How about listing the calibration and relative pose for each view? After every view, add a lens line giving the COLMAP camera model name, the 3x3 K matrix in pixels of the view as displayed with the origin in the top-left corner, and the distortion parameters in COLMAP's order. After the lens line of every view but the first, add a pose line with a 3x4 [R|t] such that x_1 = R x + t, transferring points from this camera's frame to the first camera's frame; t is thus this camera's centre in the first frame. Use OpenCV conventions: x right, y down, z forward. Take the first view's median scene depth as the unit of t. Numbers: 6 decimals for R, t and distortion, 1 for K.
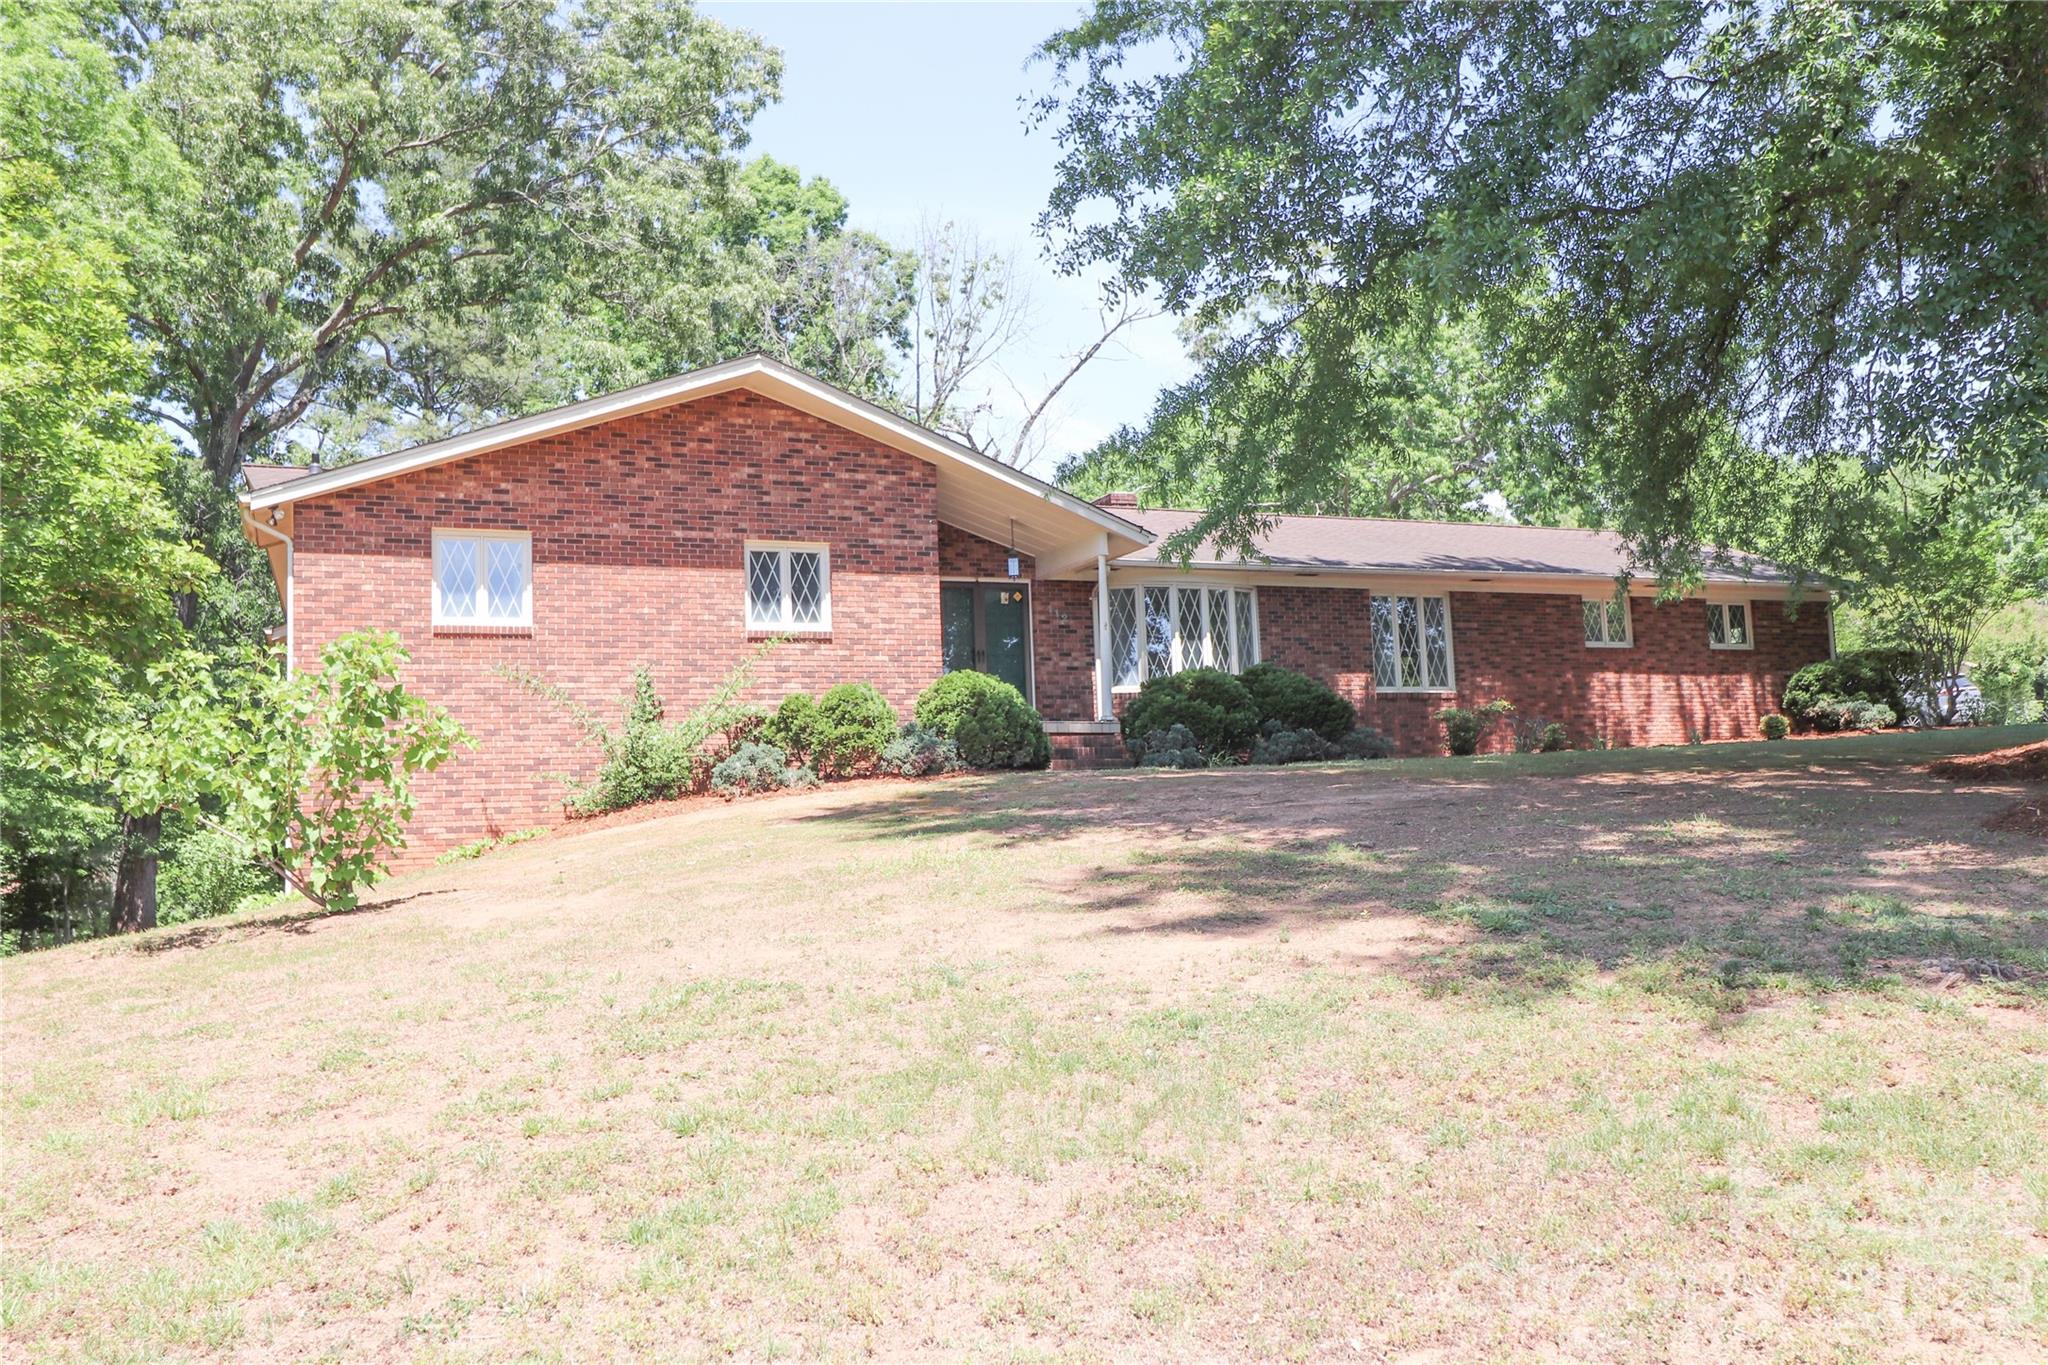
lens RADIAL K [[1608.0, 0, 1019.2], [0, 1608.0, 680.6], [0, 0, 1]] dist [0.009202, -0.003863]
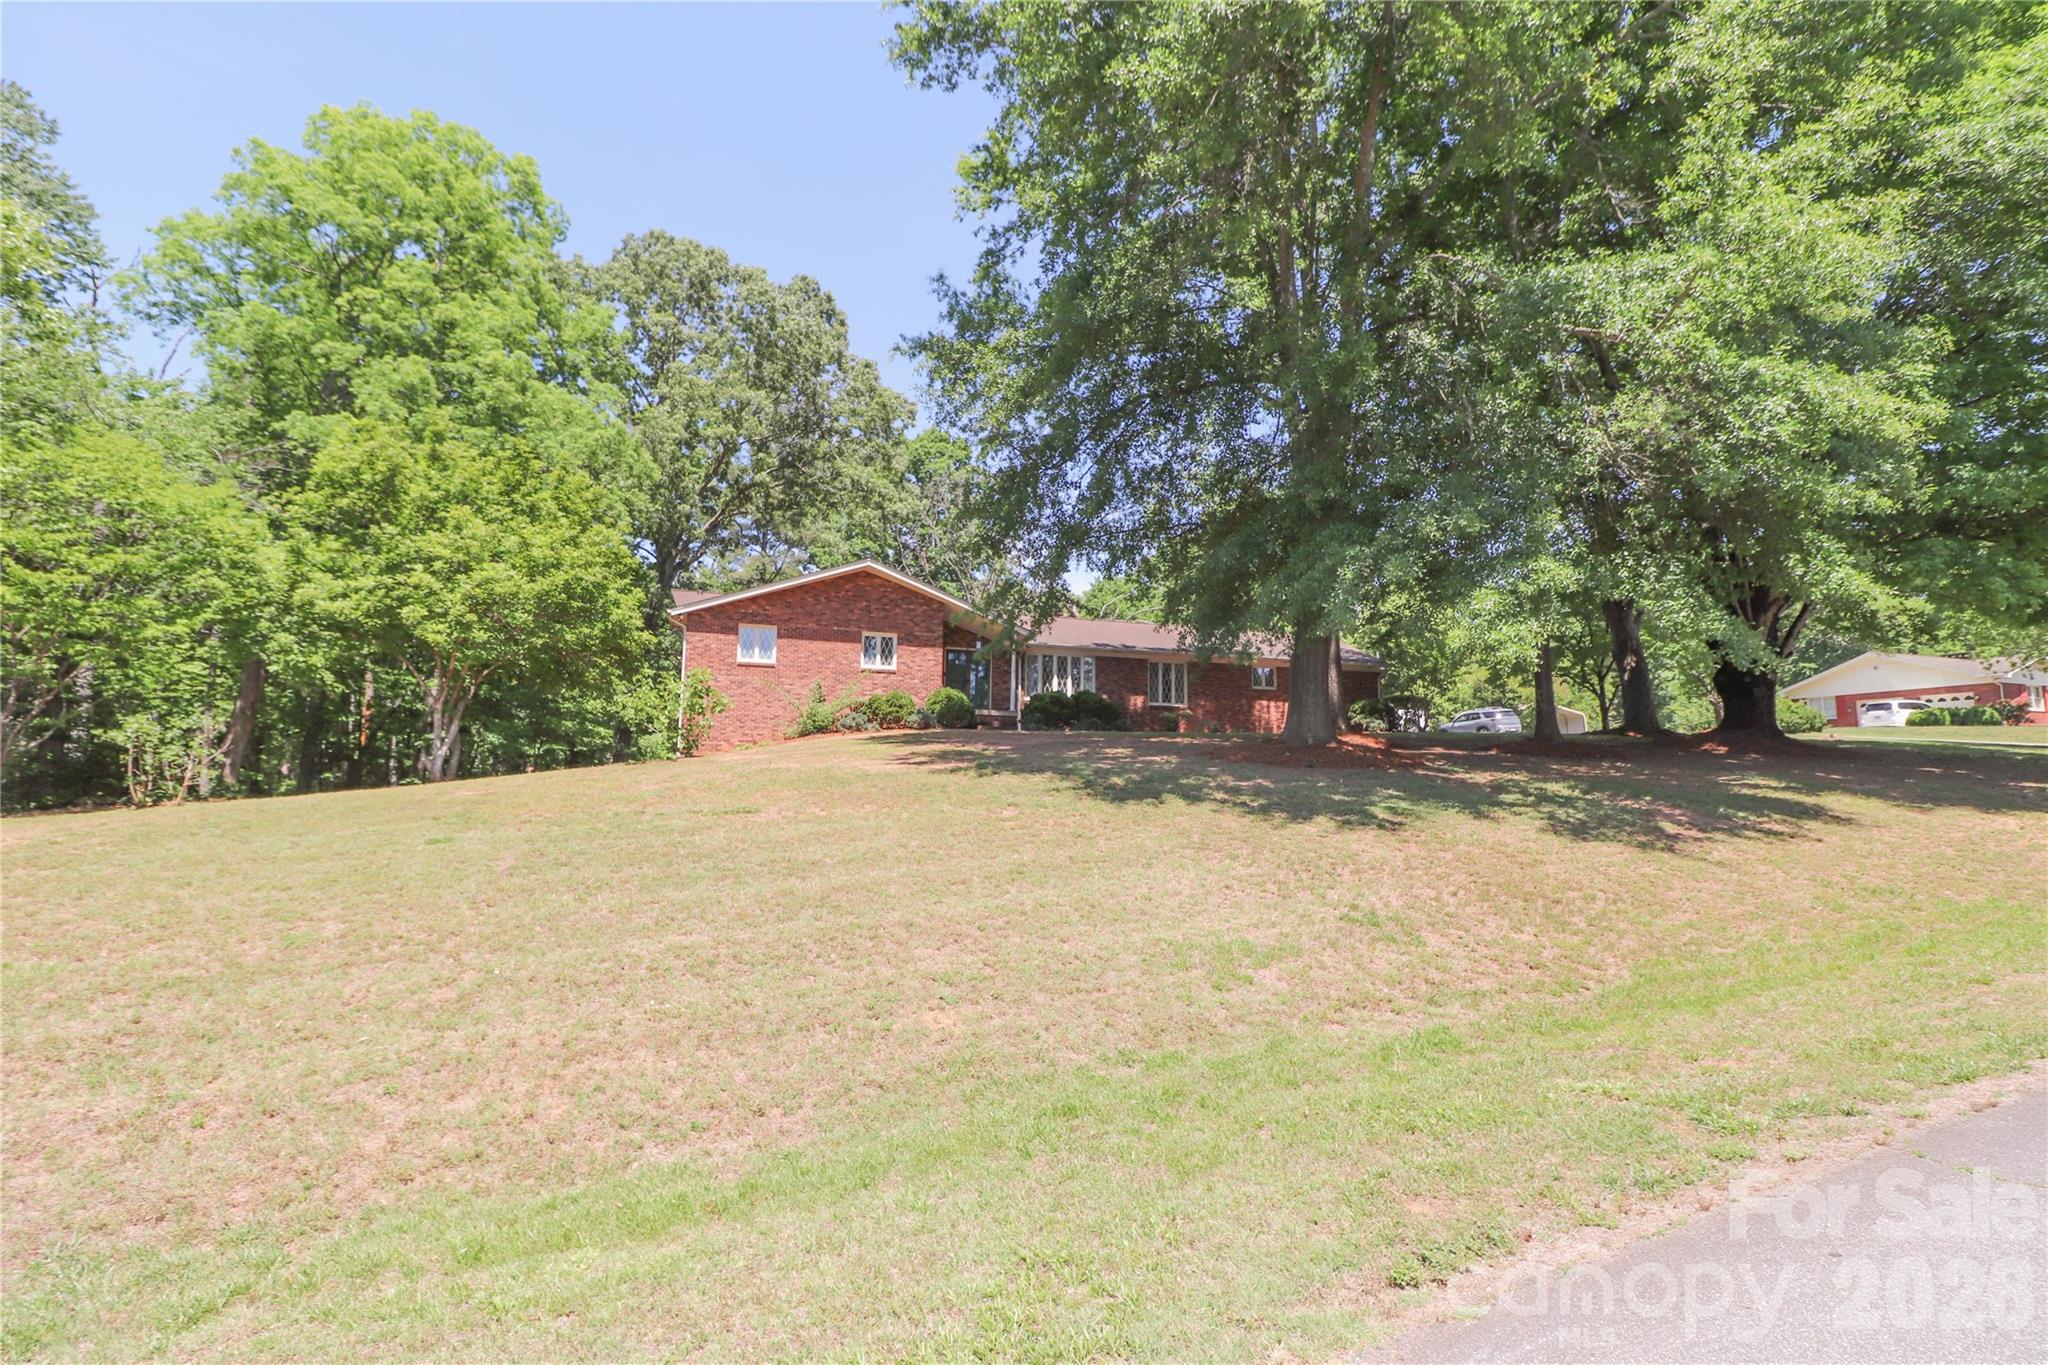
lens RADIAL K [[933.5, 0, 1029.9], [0, 933.5, 685.3], [0, 0, 1]] dist [-0.004890, -0.008722]
pose [[0.995289, 0.042380, -0.087198, 0.210886], [-0.042945, 0.999067, -0.004621, -0.008611], [0.086921, 0.008344, 0.996180, -0.402670]]
